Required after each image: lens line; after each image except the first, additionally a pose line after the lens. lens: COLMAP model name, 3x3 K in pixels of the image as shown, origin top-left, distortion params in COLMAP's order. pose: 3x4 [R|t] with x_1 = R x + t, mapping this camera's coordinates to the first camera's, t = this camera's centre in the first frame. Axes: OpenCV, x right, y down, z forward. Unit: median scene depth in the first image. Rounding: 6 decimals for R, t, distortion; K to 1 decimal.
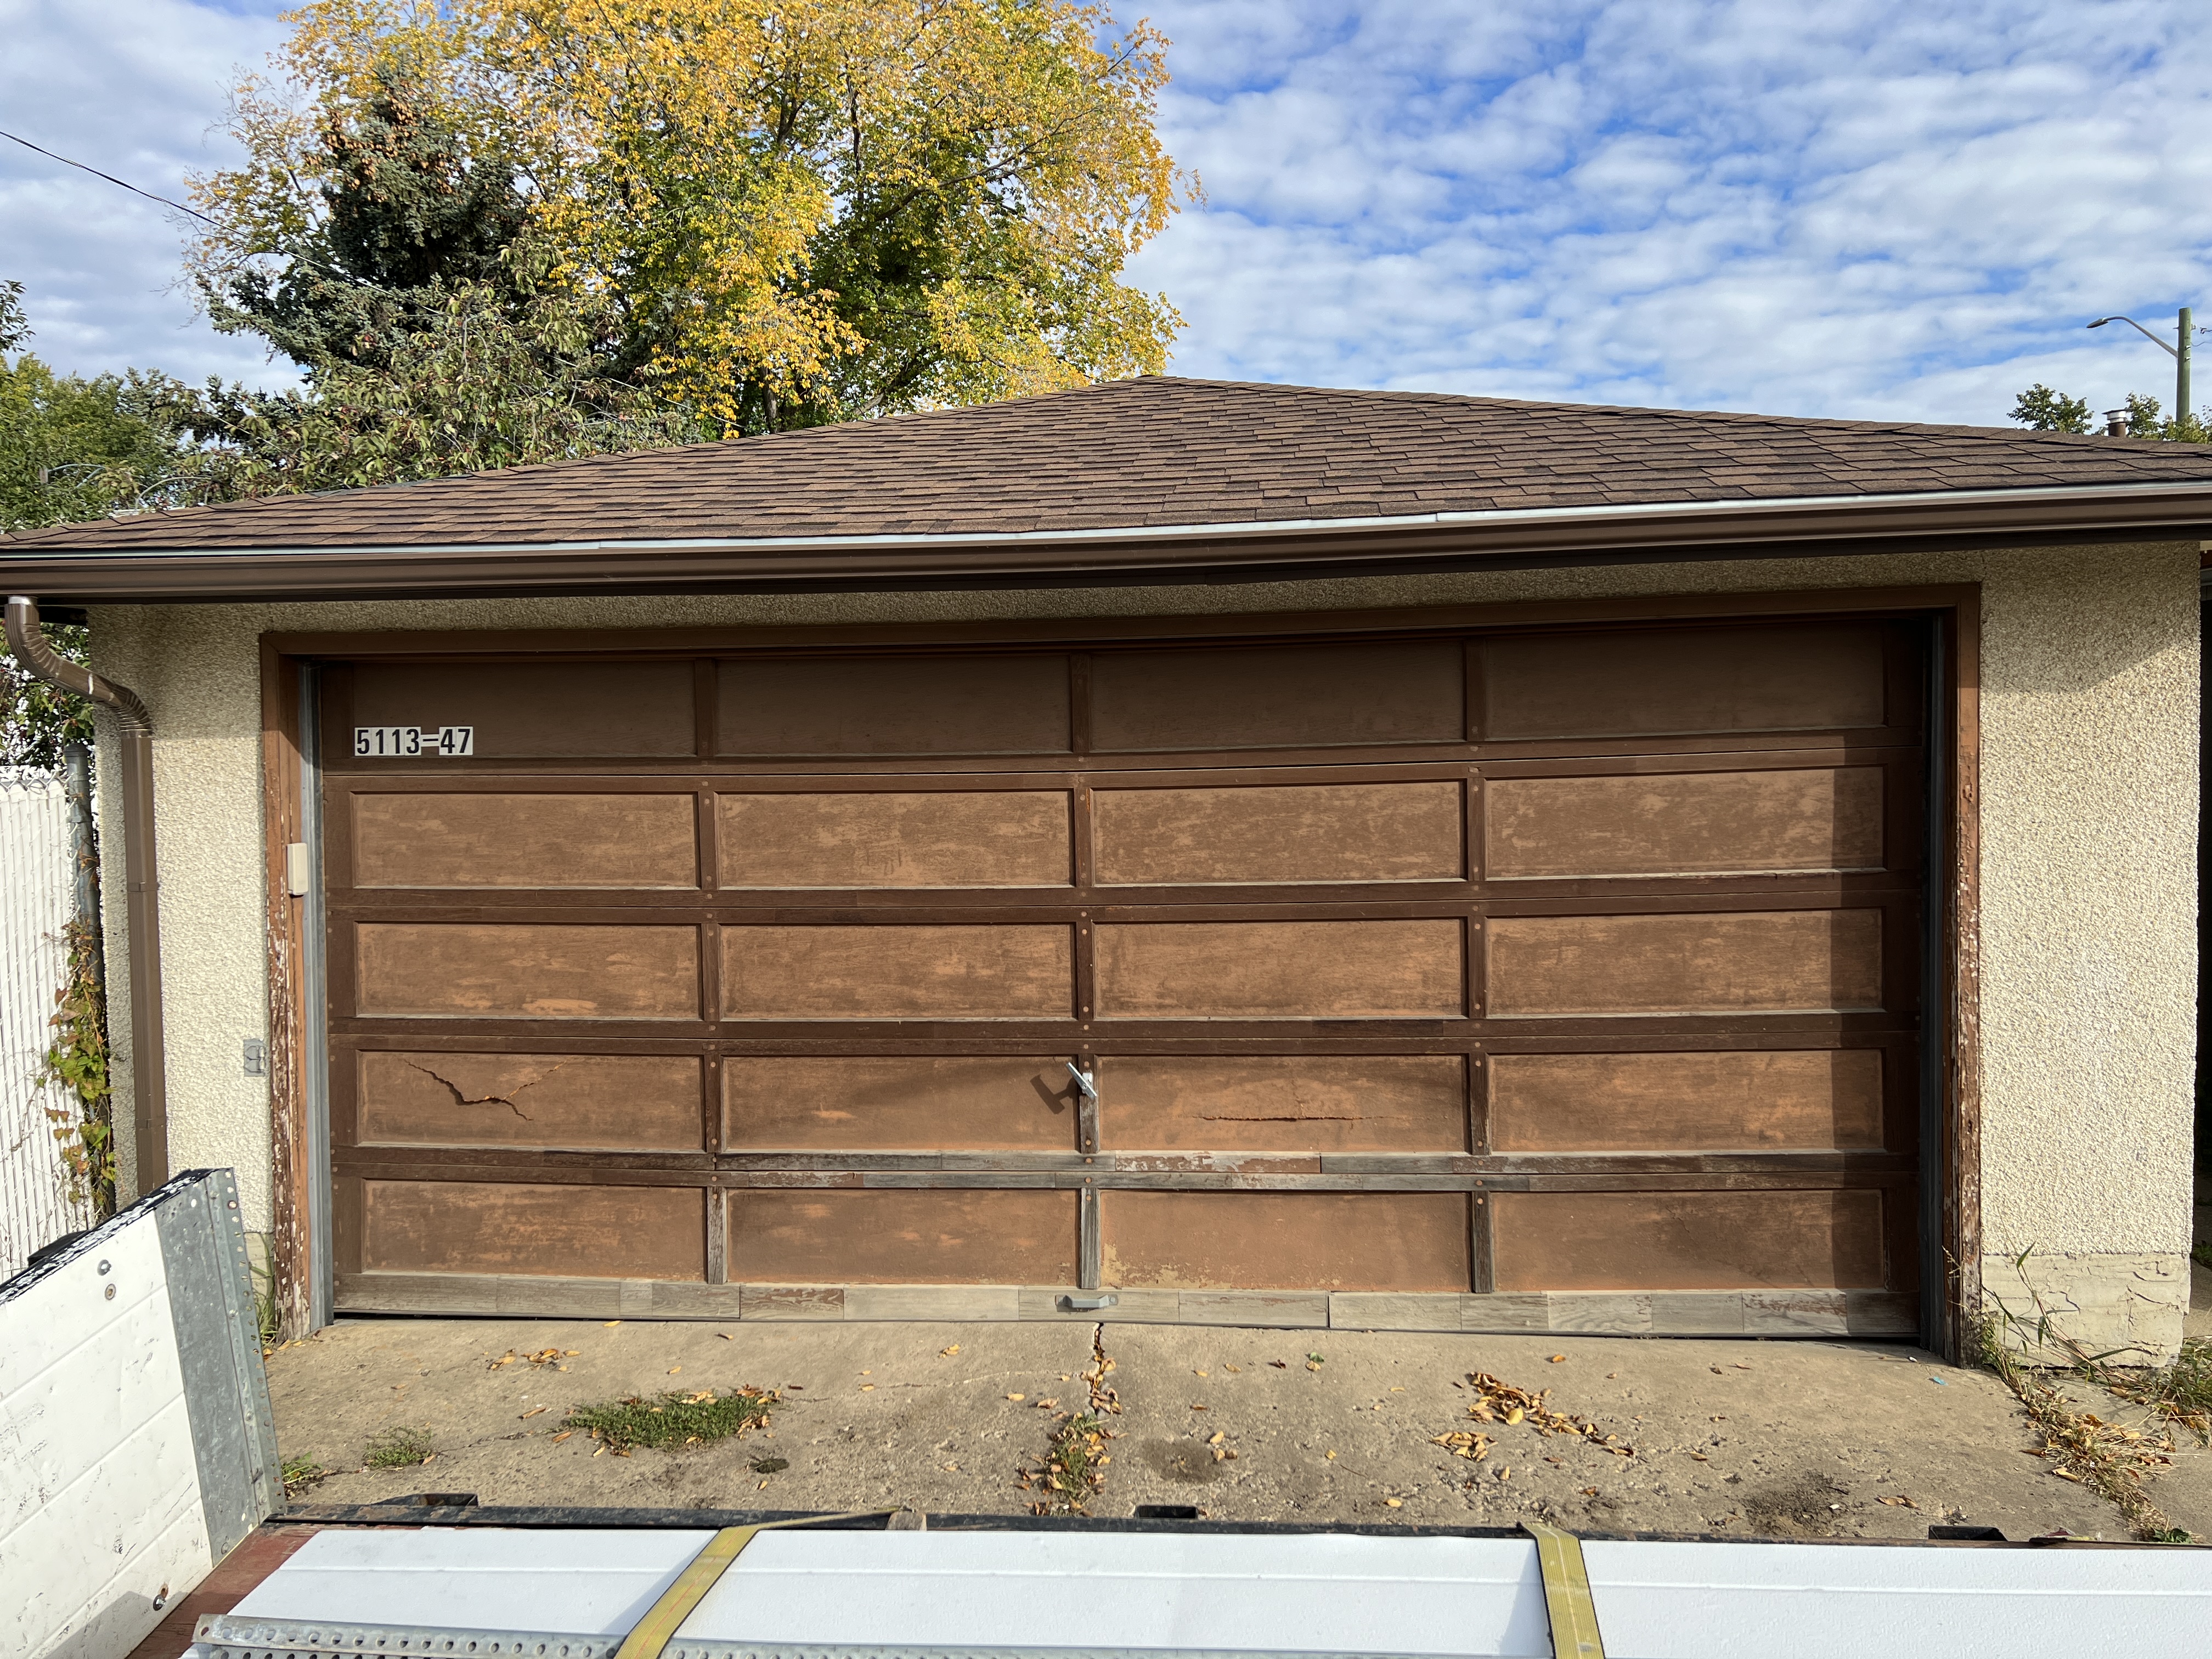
lens RADIAL K [[1661.7, 0, 1097.1], [0, 1661.7, 829.8], [0, 0, 1]] dist [0.080186, -0.099165]
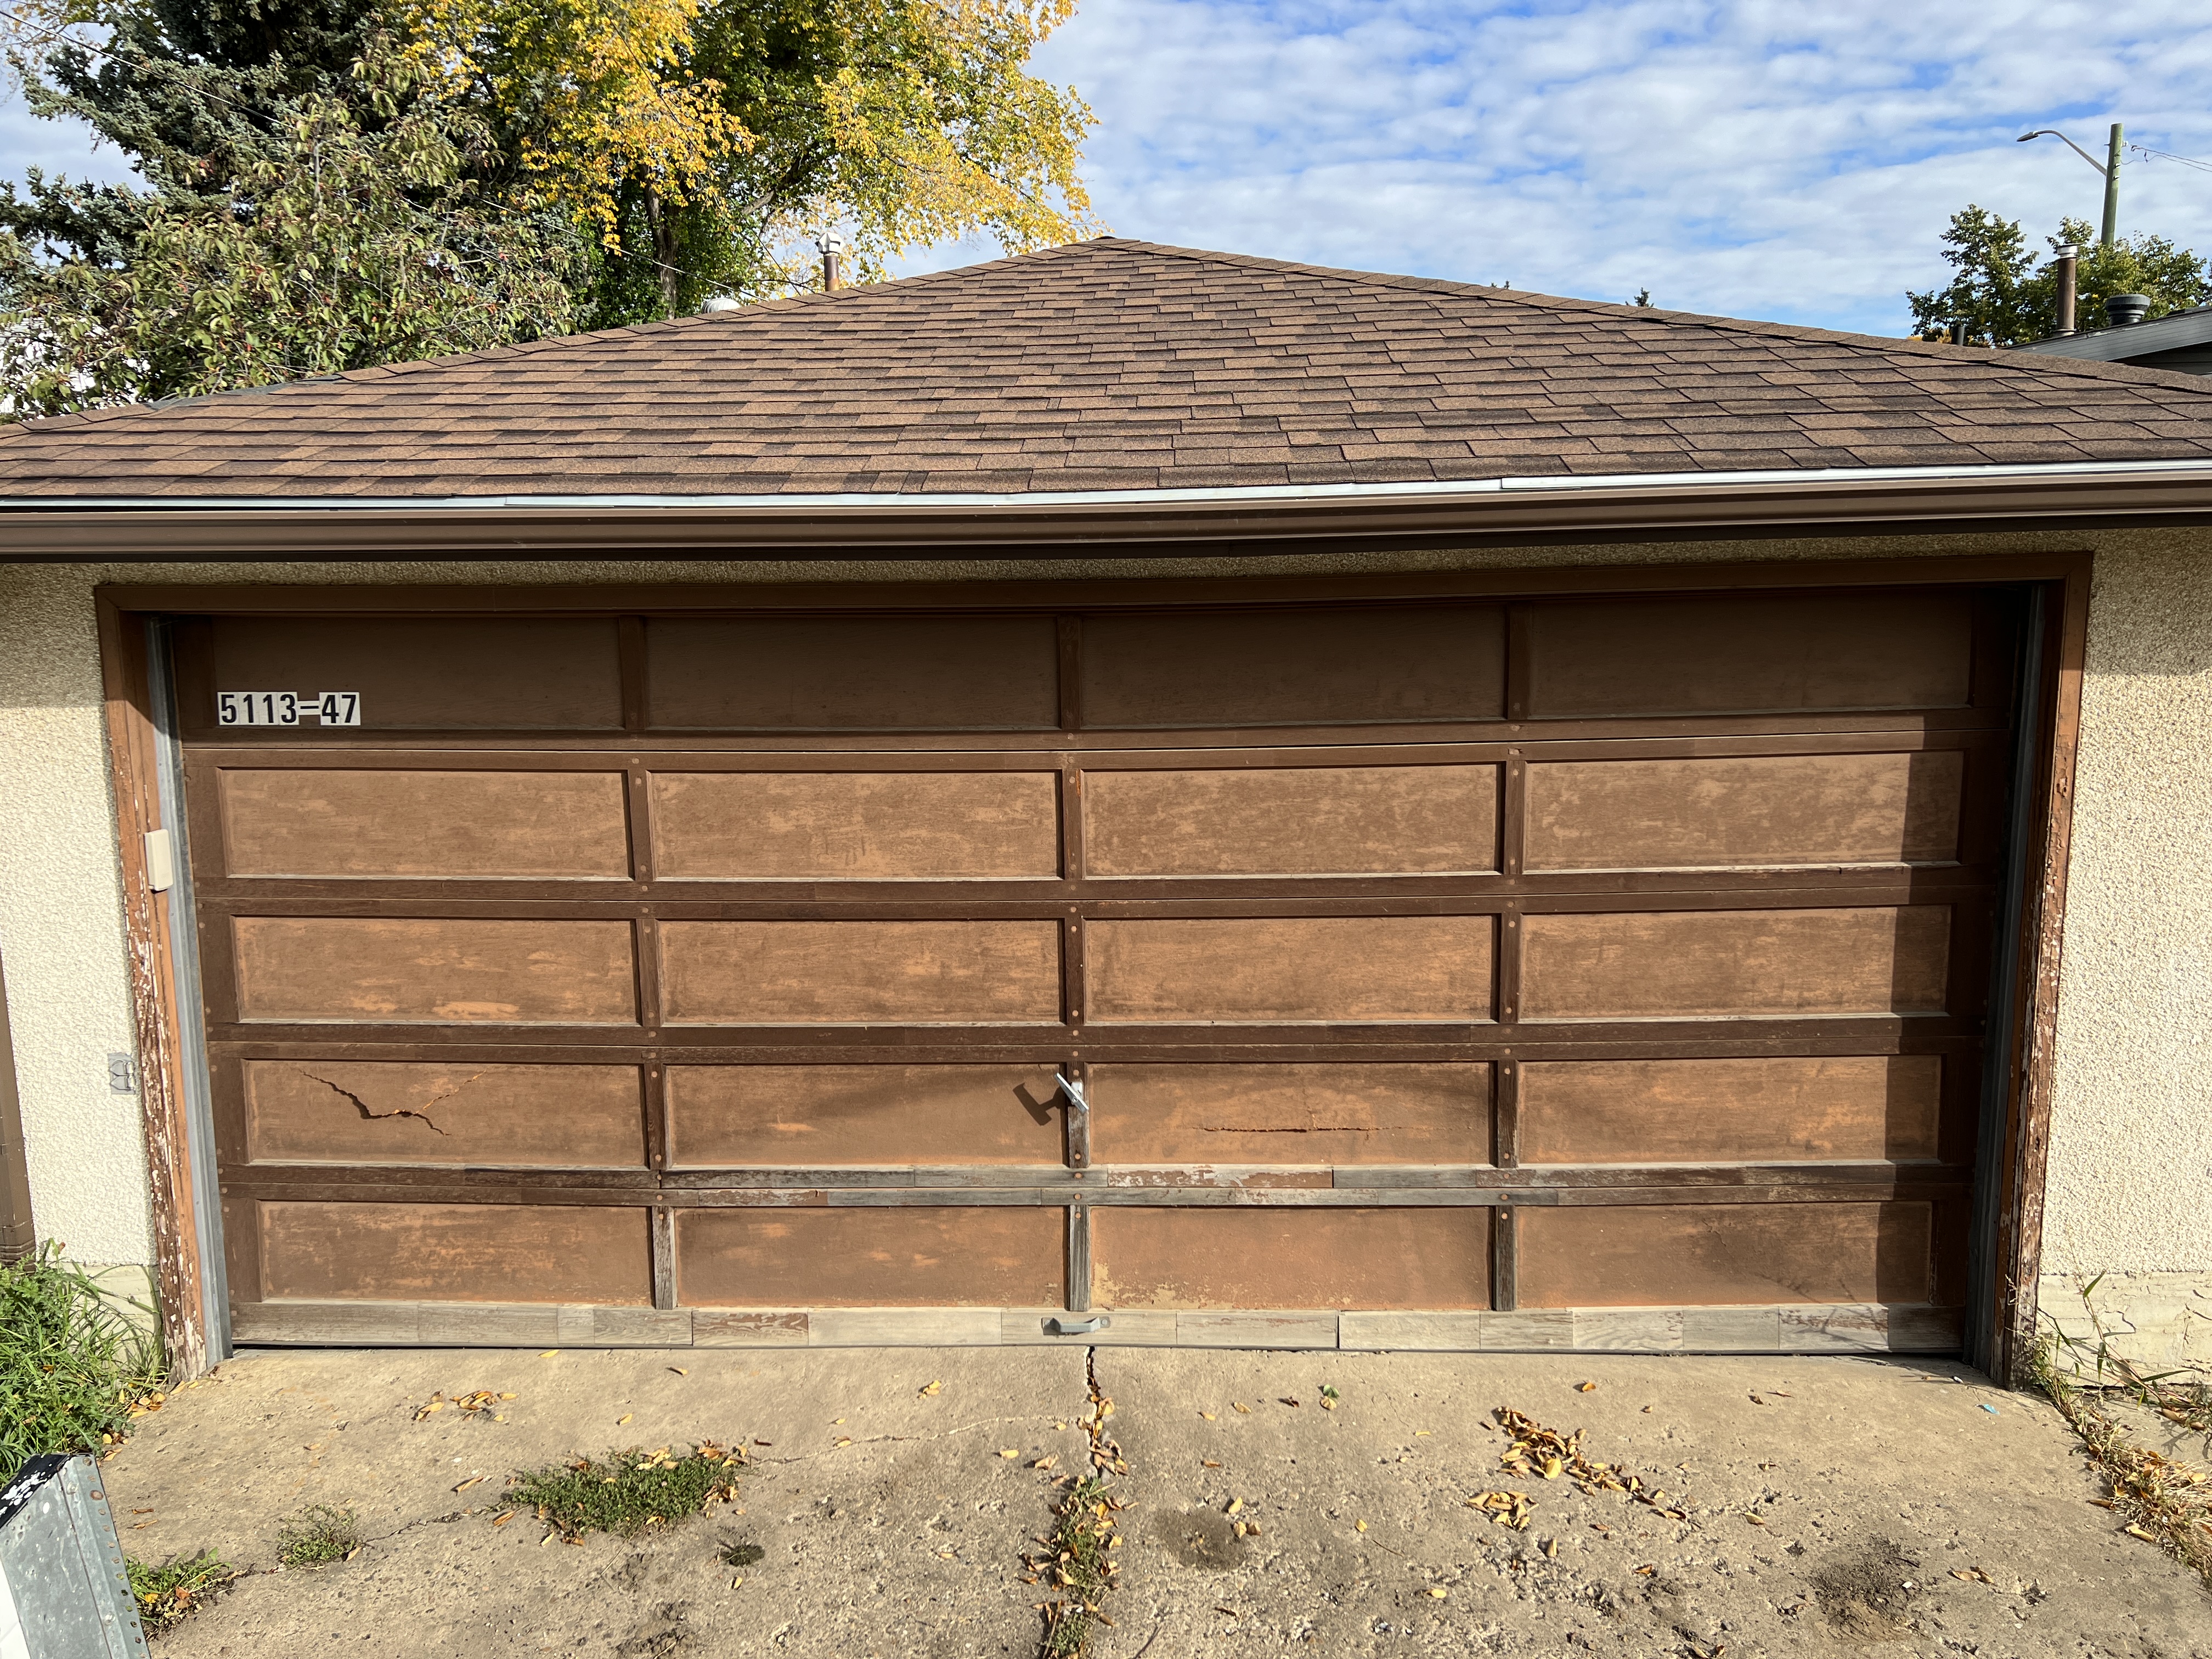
lens RADIAL K [[1662.5, 0, 1091.1], [0, 1662.5, 832.2], [0, 0, 1]] dist [0.066782, -0.068575]
pose [[0.998289, -0.006536, 0.058098, -0.050530], [-0.000227, 0.993291, 0.115641, -0.094534], [-0.058464, -0.115456, 0.991591, 0.122596]]
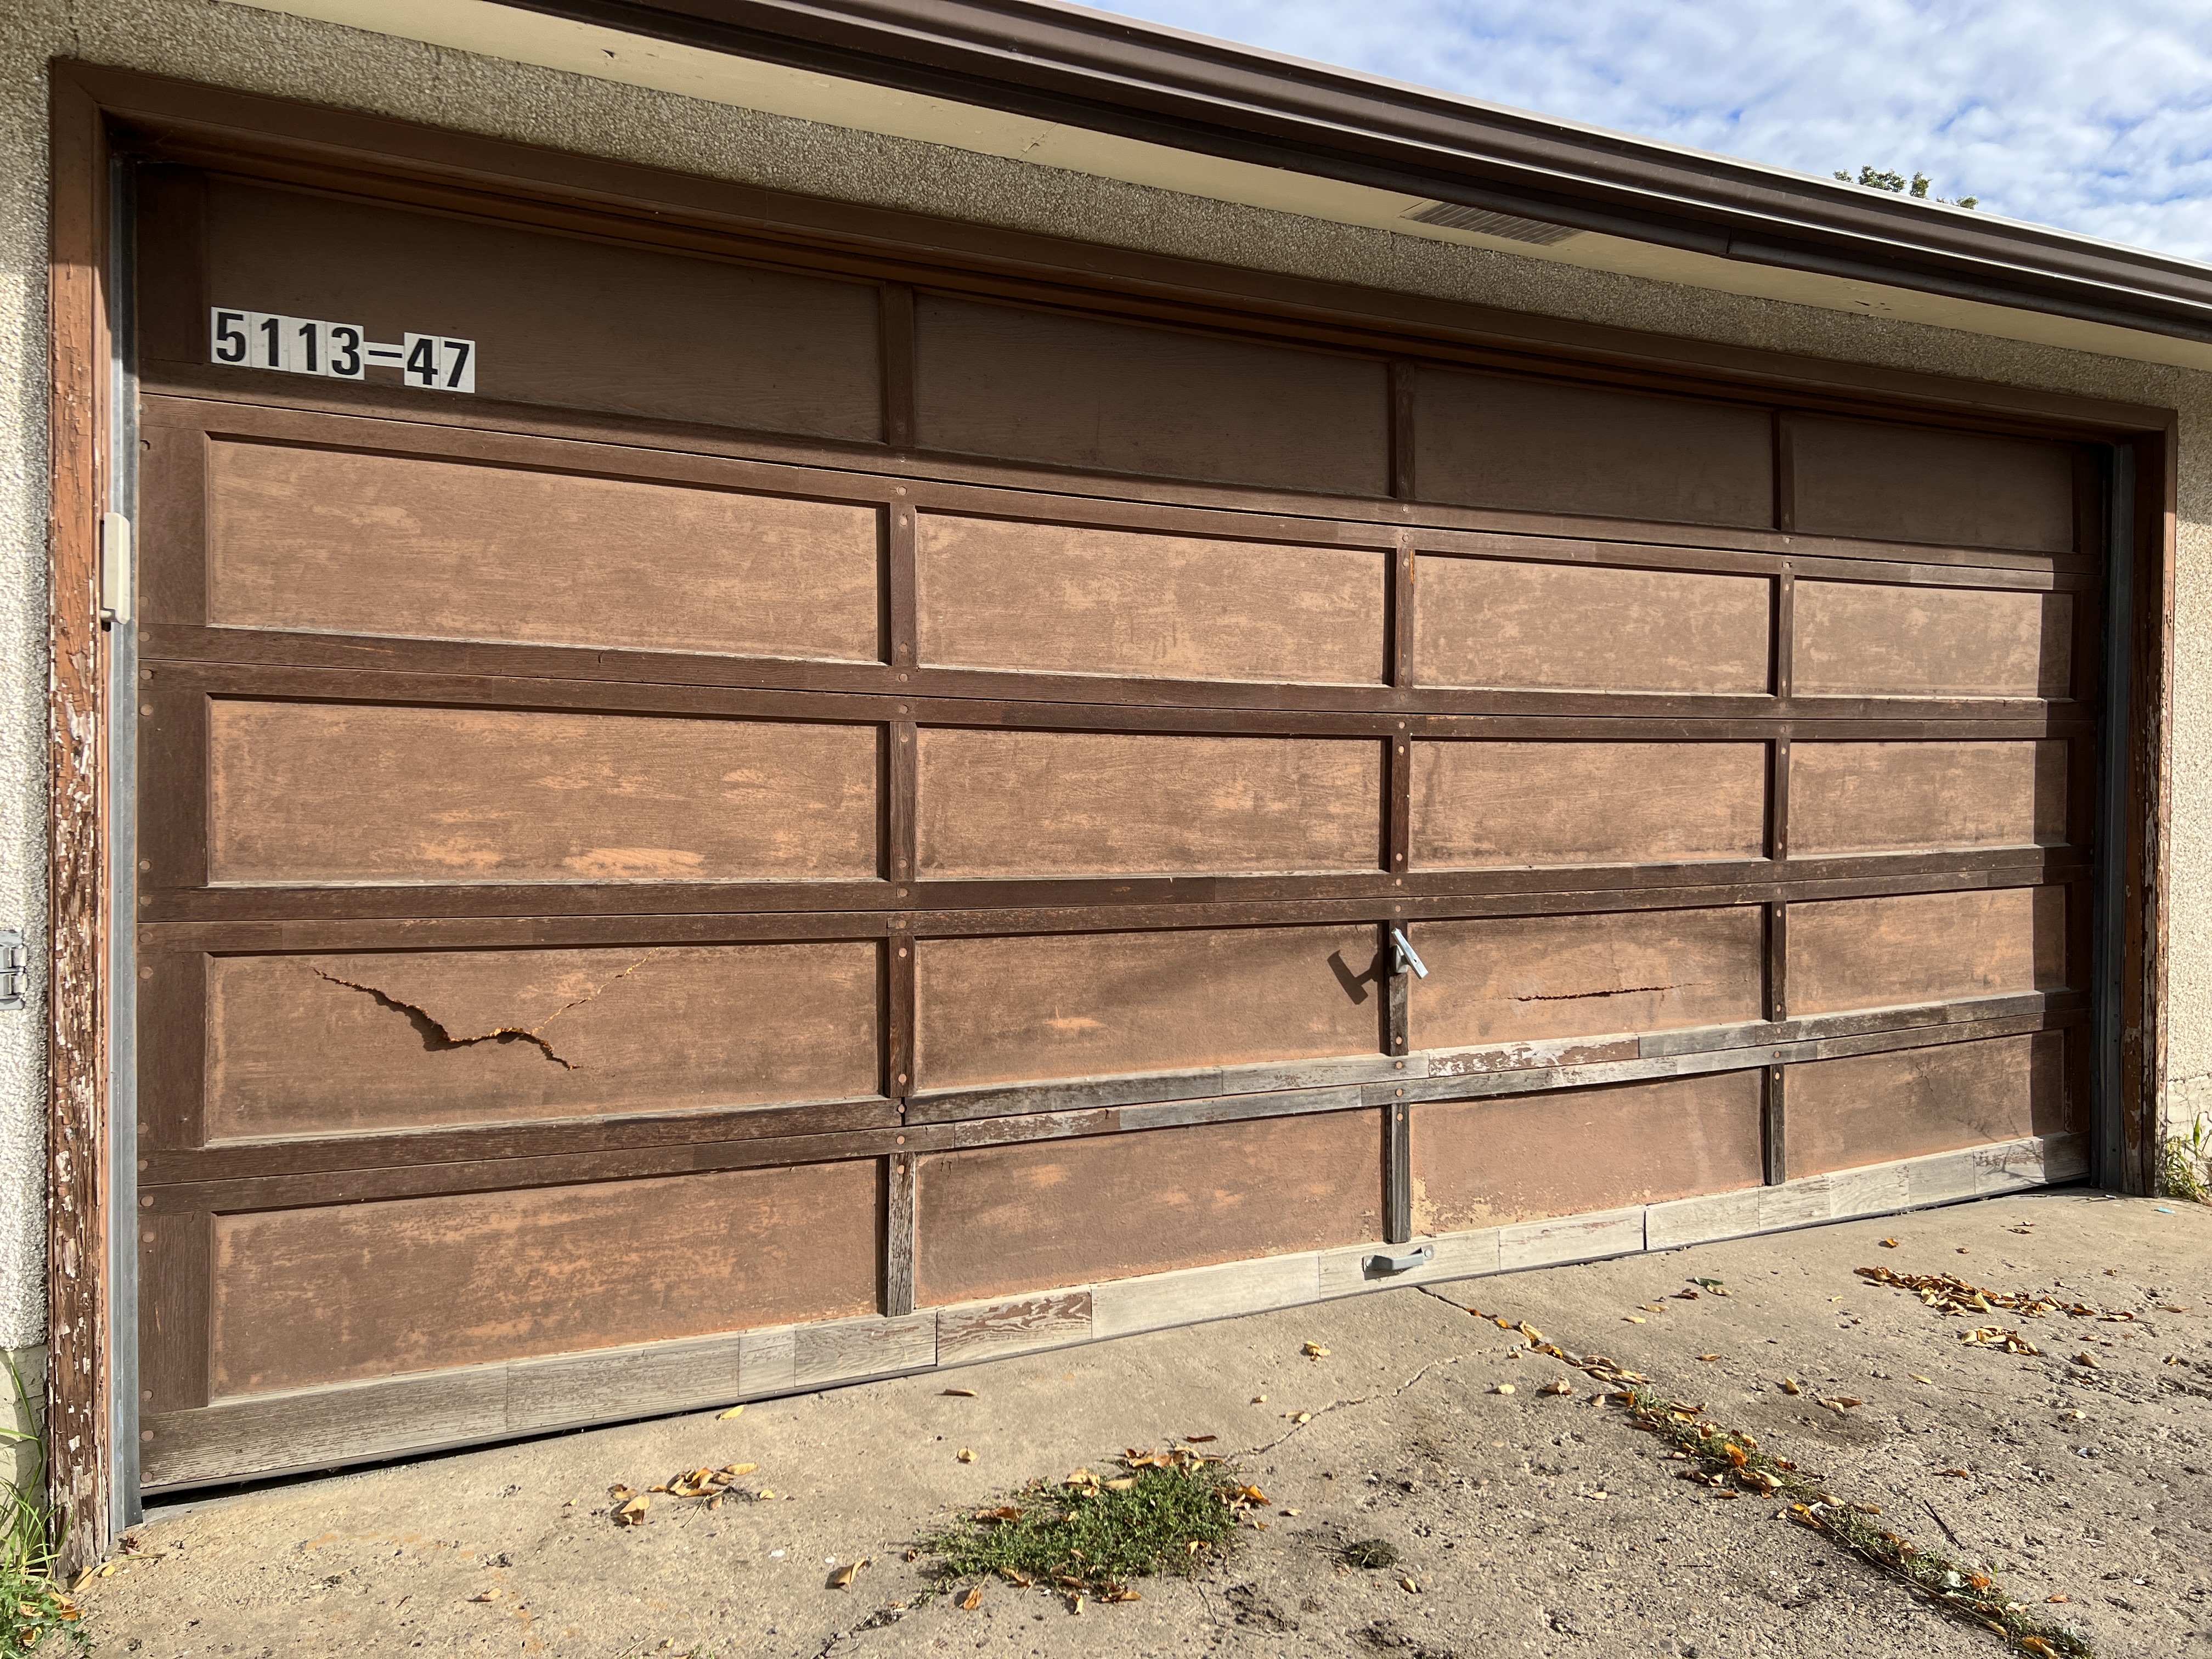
lens RADIAL K [[1647.7, 0, 1094.9], [0, 1647.7, 831.0], [0, 0, 1]] dist [0.066469, -0.067272]
pose [[0.841629, 0.008086, 0.539996, -0.517607], [0.008194, 0.999582, -0.027739, 0.117818], [-0.539994, 0.027771, 0.841210, 0.471461]]
